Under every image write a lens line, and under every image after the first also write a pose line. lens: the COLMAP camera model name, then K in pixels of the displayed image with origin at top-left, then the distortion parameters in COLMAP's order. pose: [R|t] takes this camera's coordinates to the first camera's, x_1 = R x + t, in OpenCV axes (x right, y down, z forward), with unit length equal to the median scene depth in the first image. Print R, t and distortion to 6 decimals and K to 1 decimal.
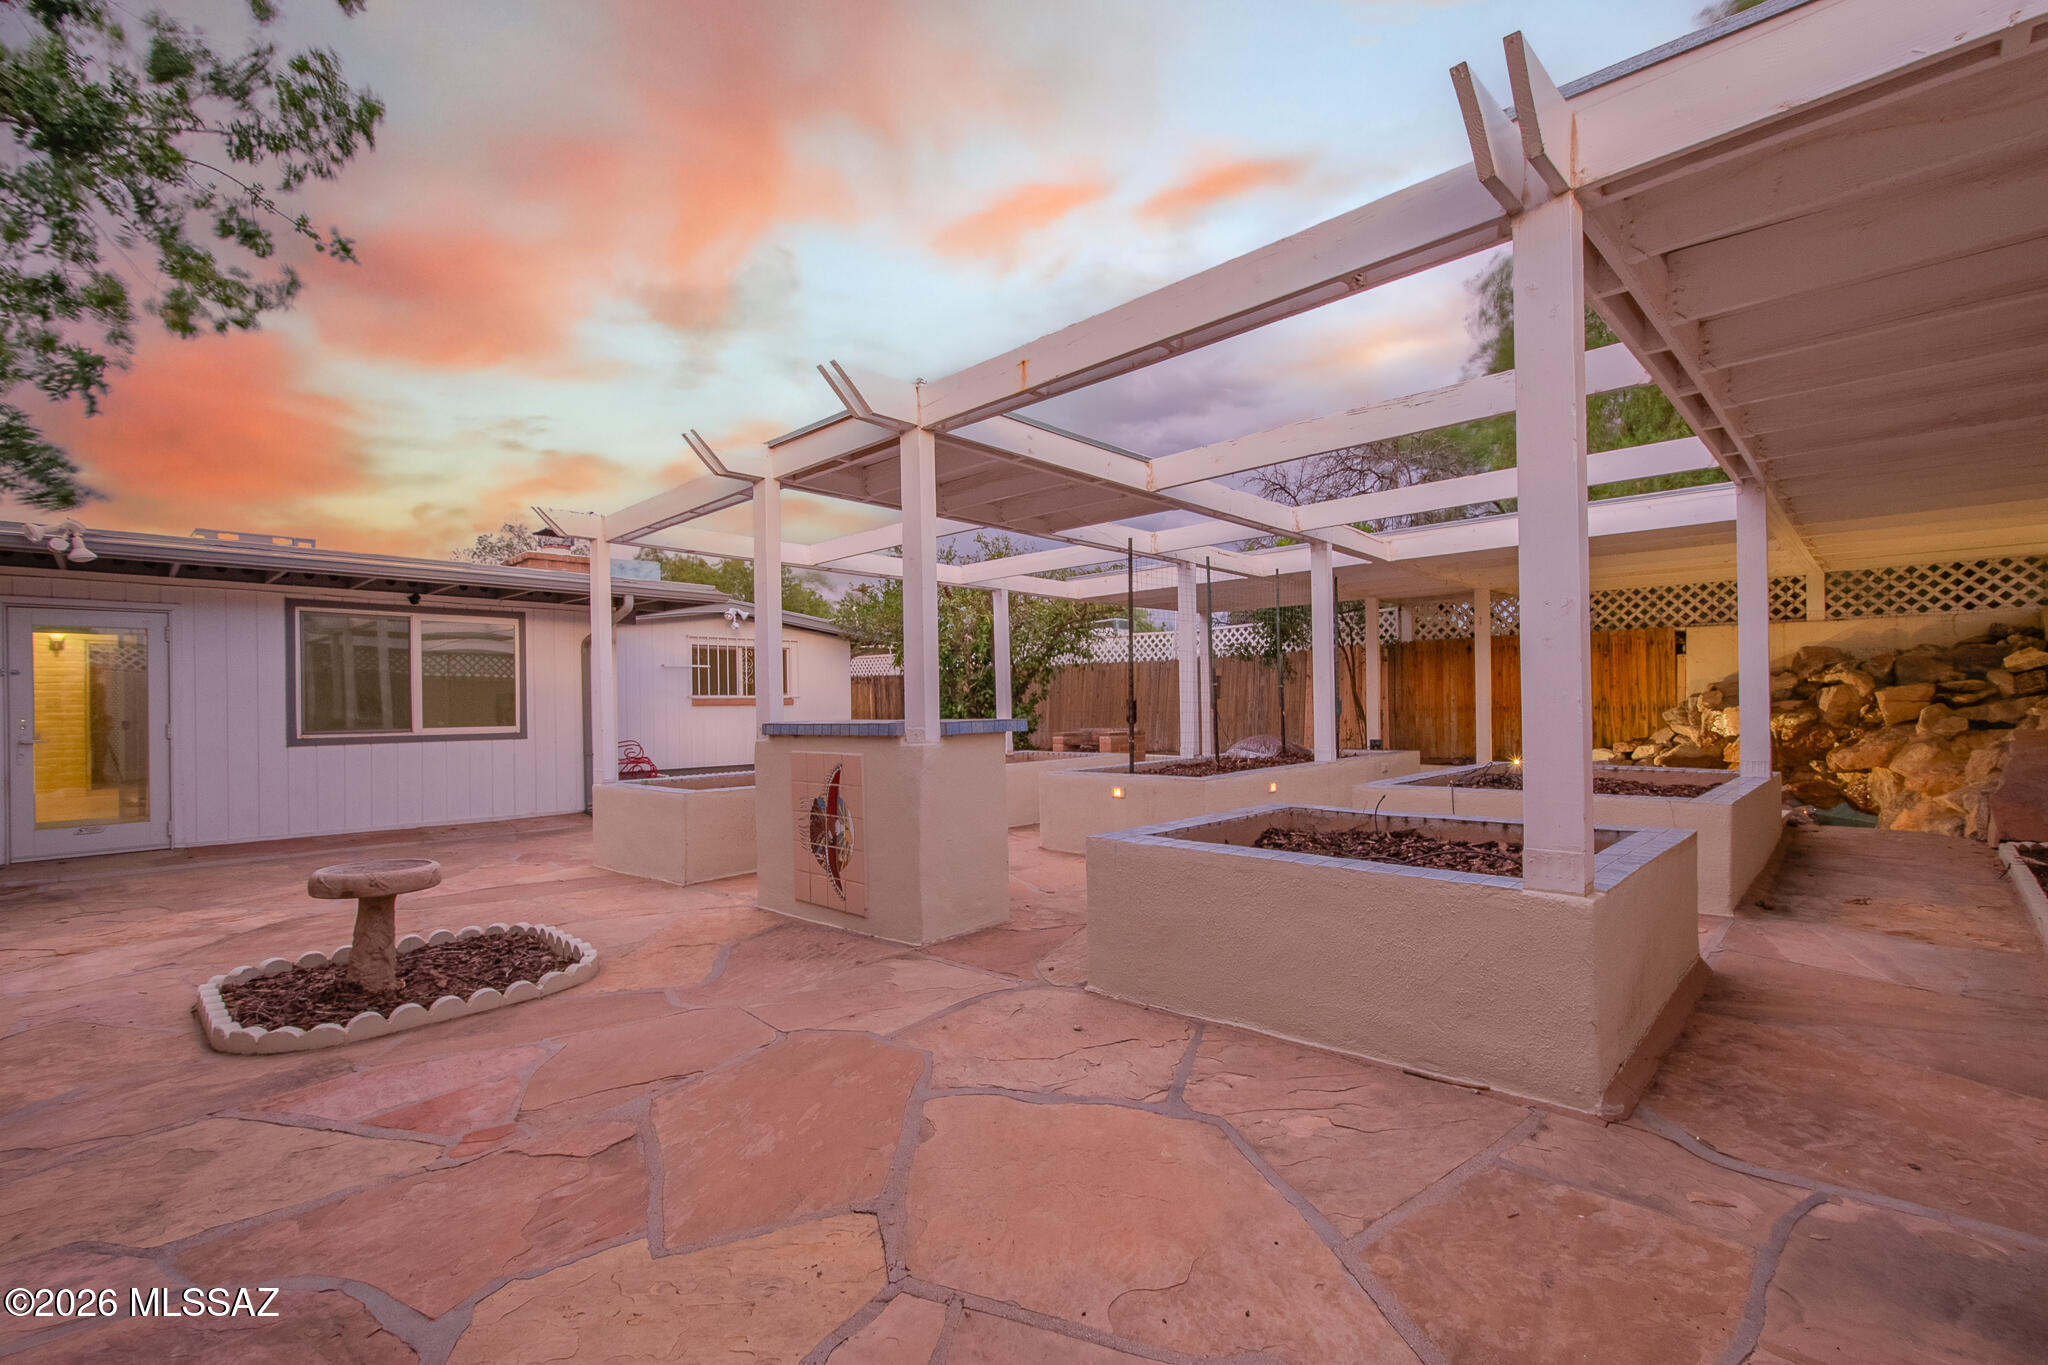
lens RADIAL K [[901.4, 0, 1018.5], [0, 901.4, 700.9], [0, 0, 1]] dist [-0.000870, -0.000067]
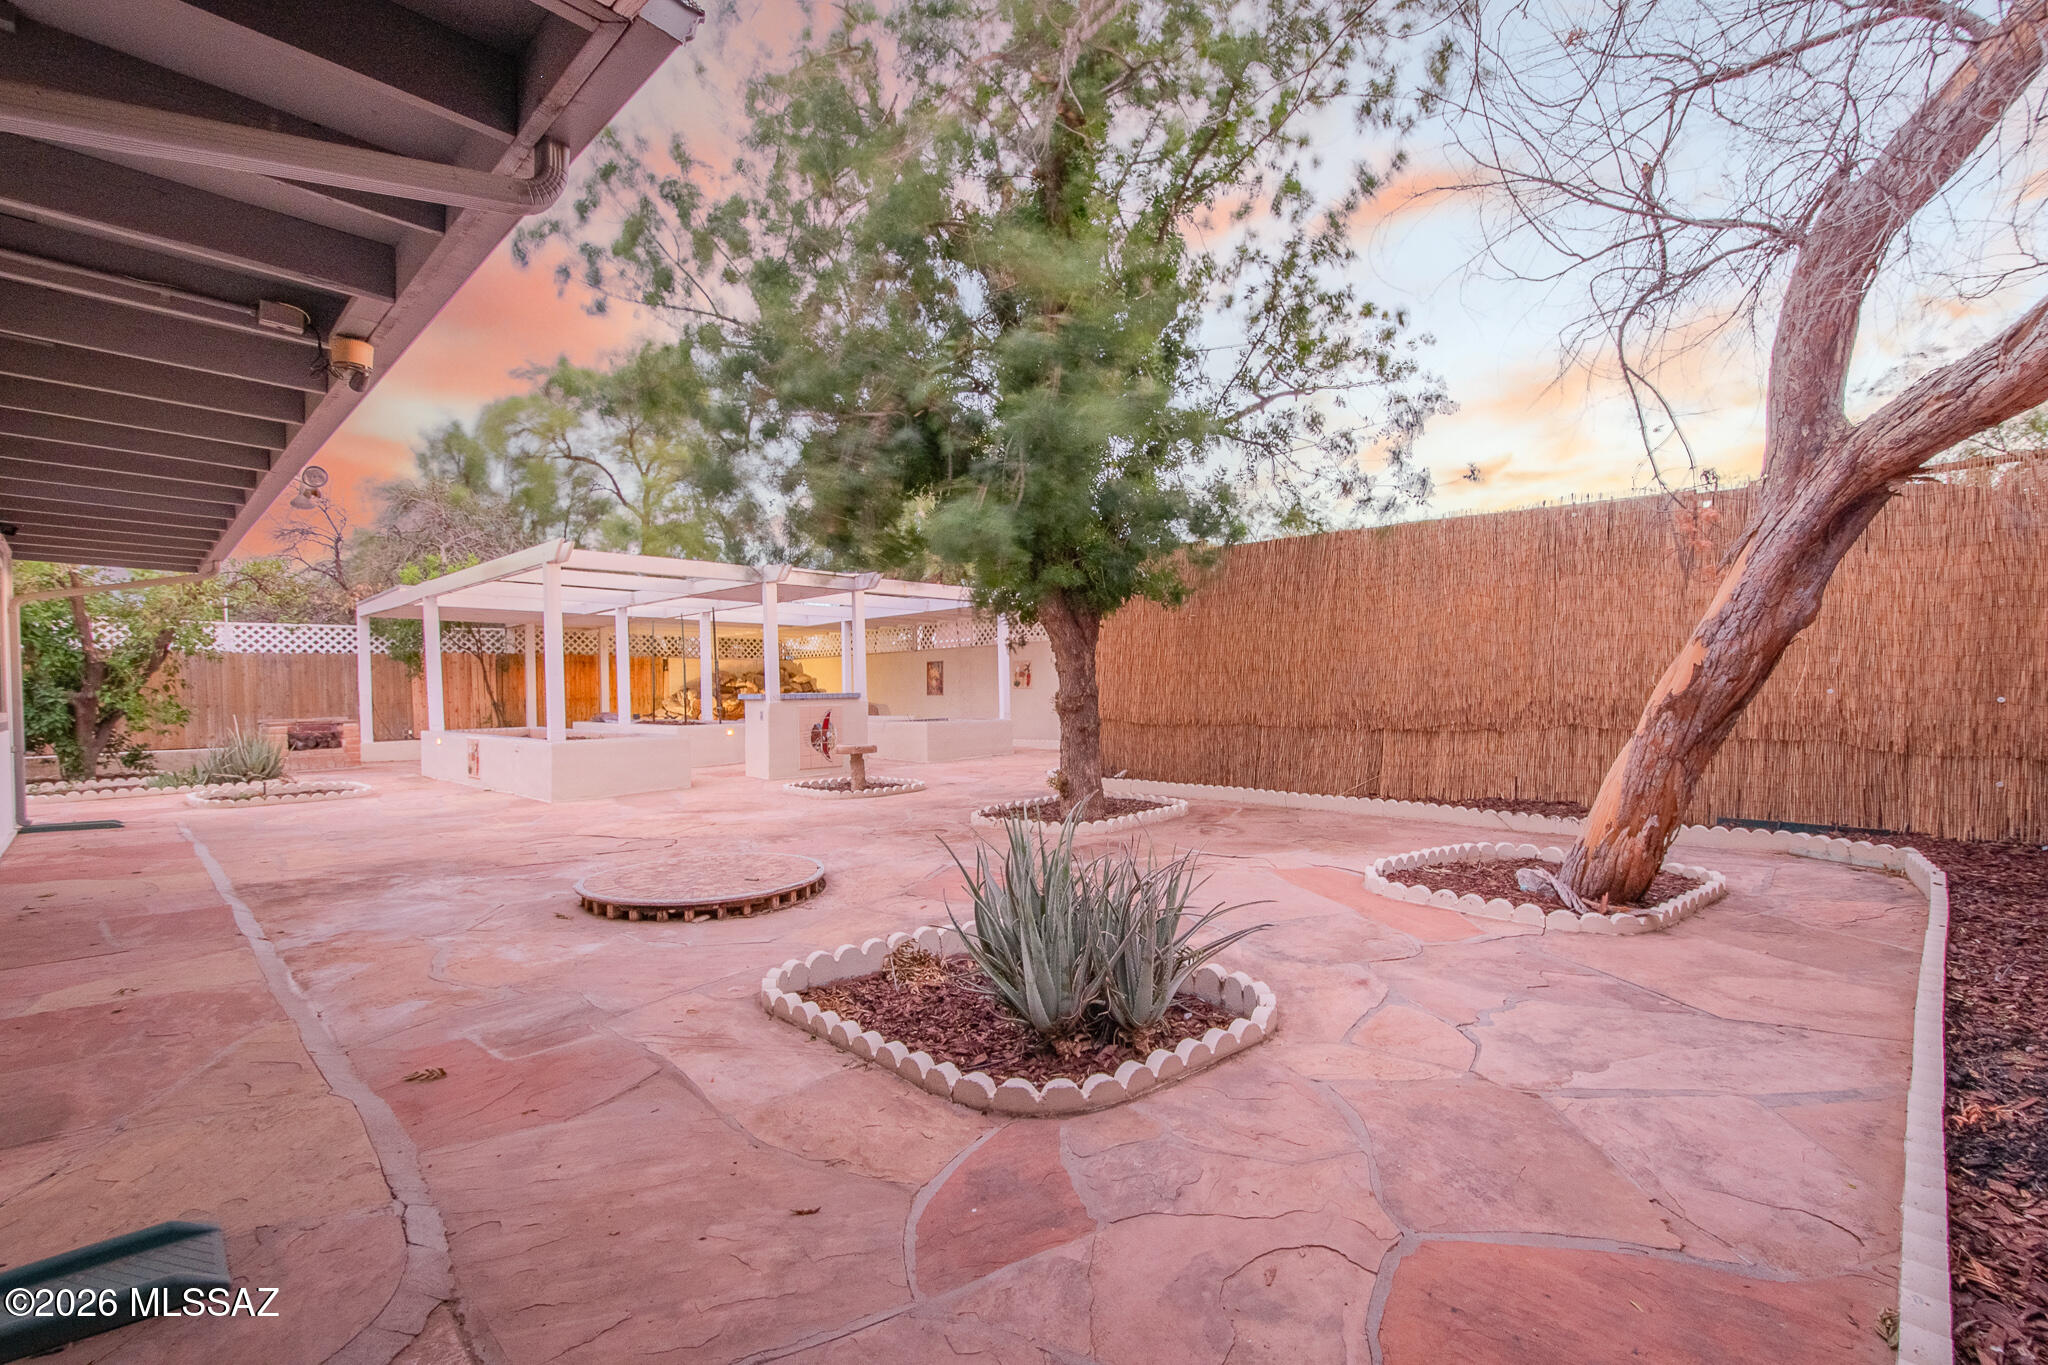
lens RADIAL K [[901.4, 0, 1018.5], [0, 901.4, 700.9], [0, 0, 1]] dist [-0.000870, -0.000067]
pose [[0.001476, 0.003947, 0.999991, -1.684728], [0.009555, 0.999947, -0.003961, 0.039098], [-0.999953, 0.009561, 0.001438, 0.292774]]
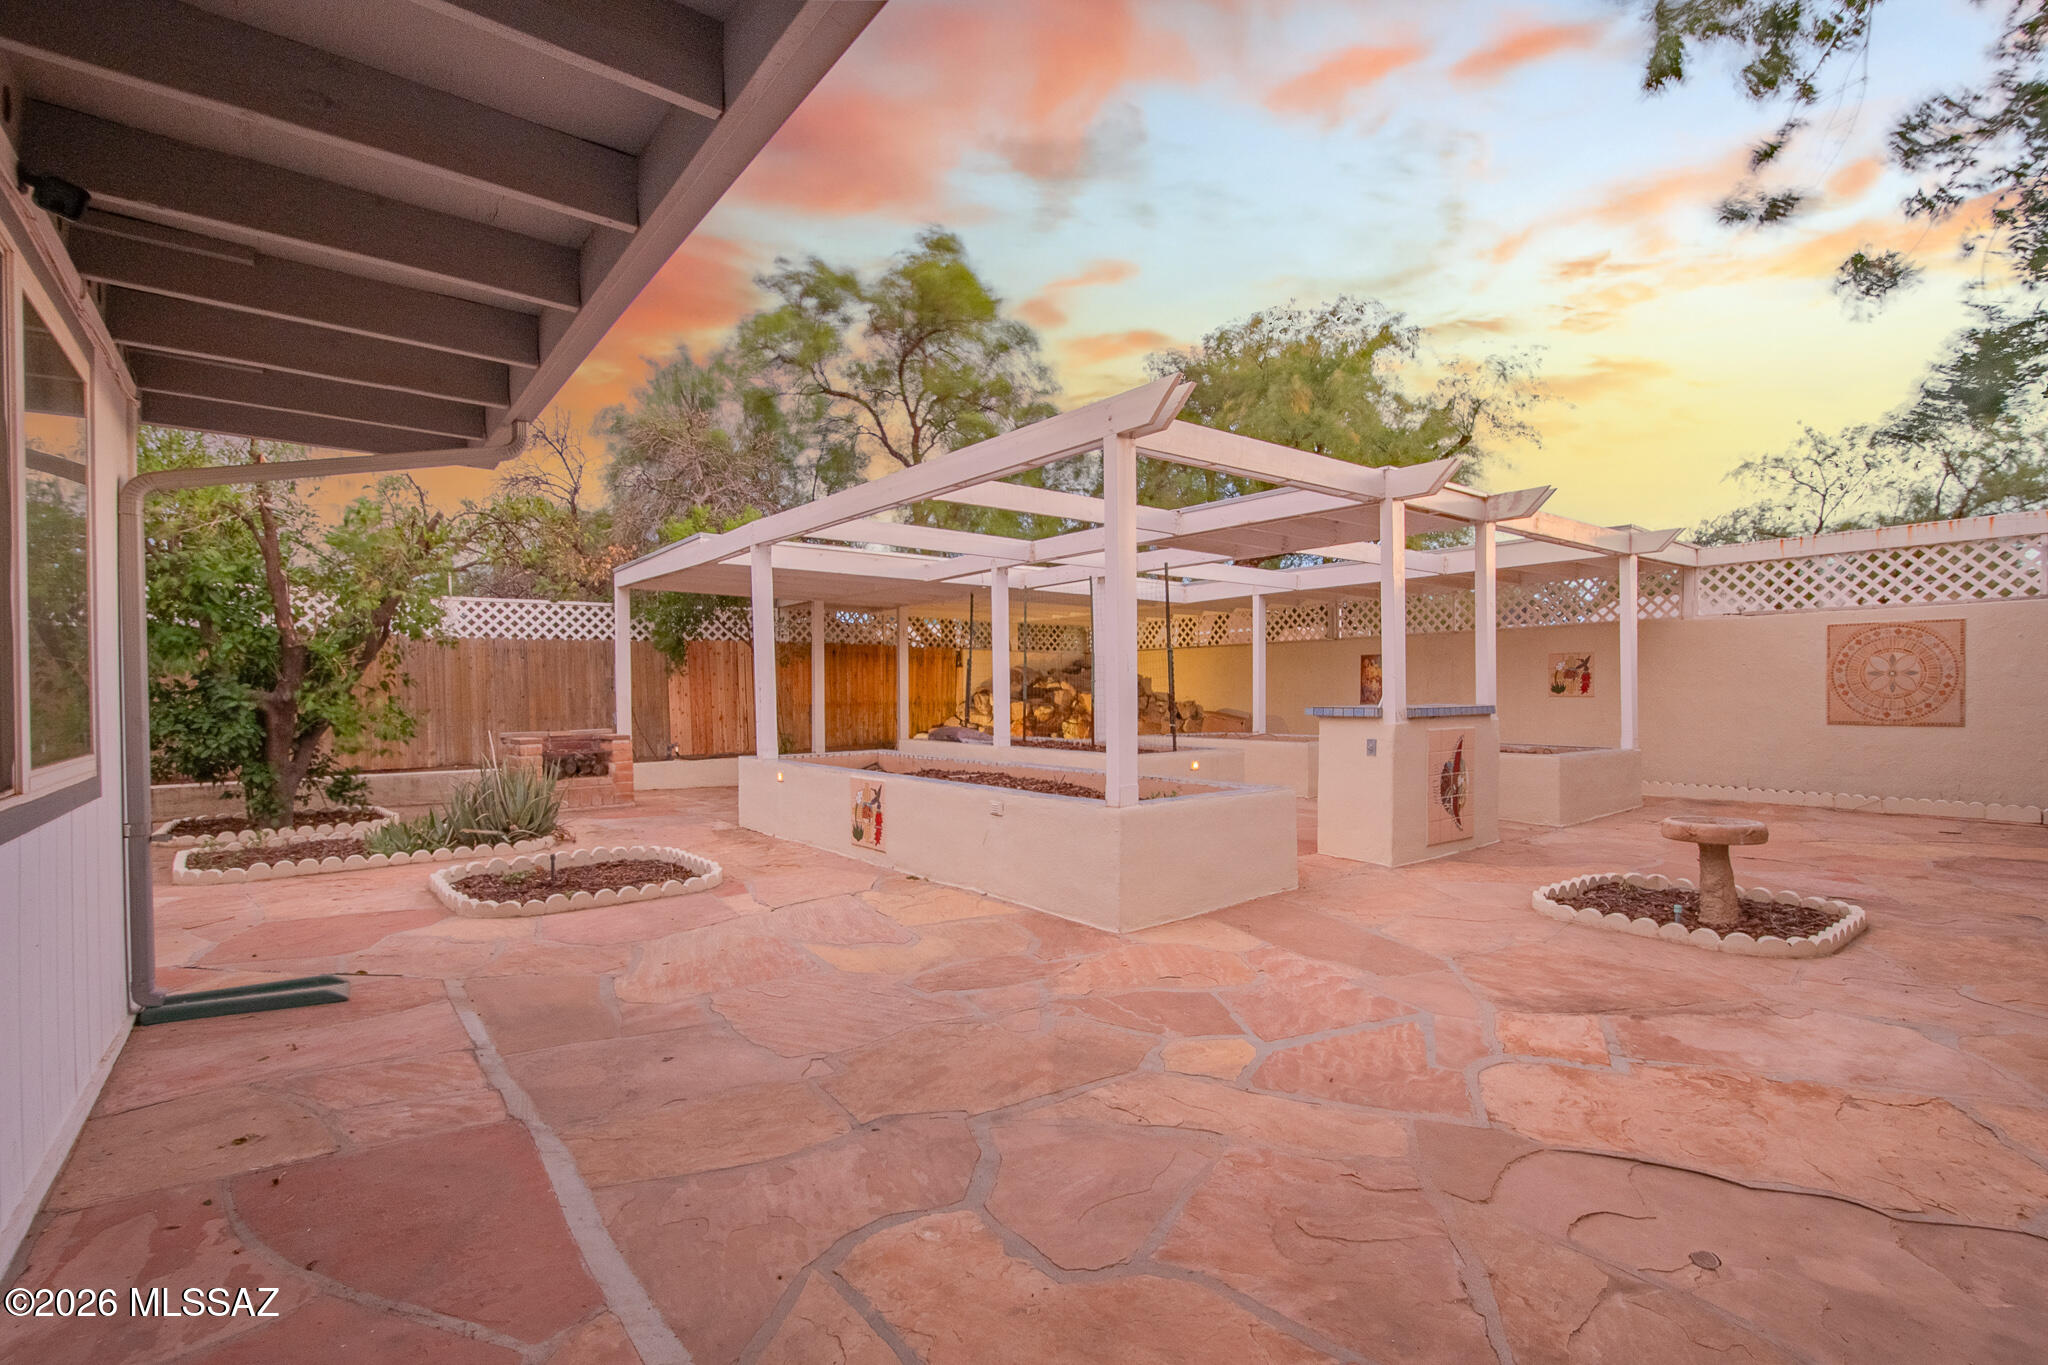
lens RADIAL K [[930.4, 0, 1027.4], [0, 930.4, 704.6], [0, 0, 1]] dist [-0.016754, -0.000182]
pose [[0.127499, 0.001502, 0.991838, -1.066613], [-0.002317, 0.999997, -0.001216, 0.016372], [-0.991836, -0.002143, 0.127502, 0.924713]]
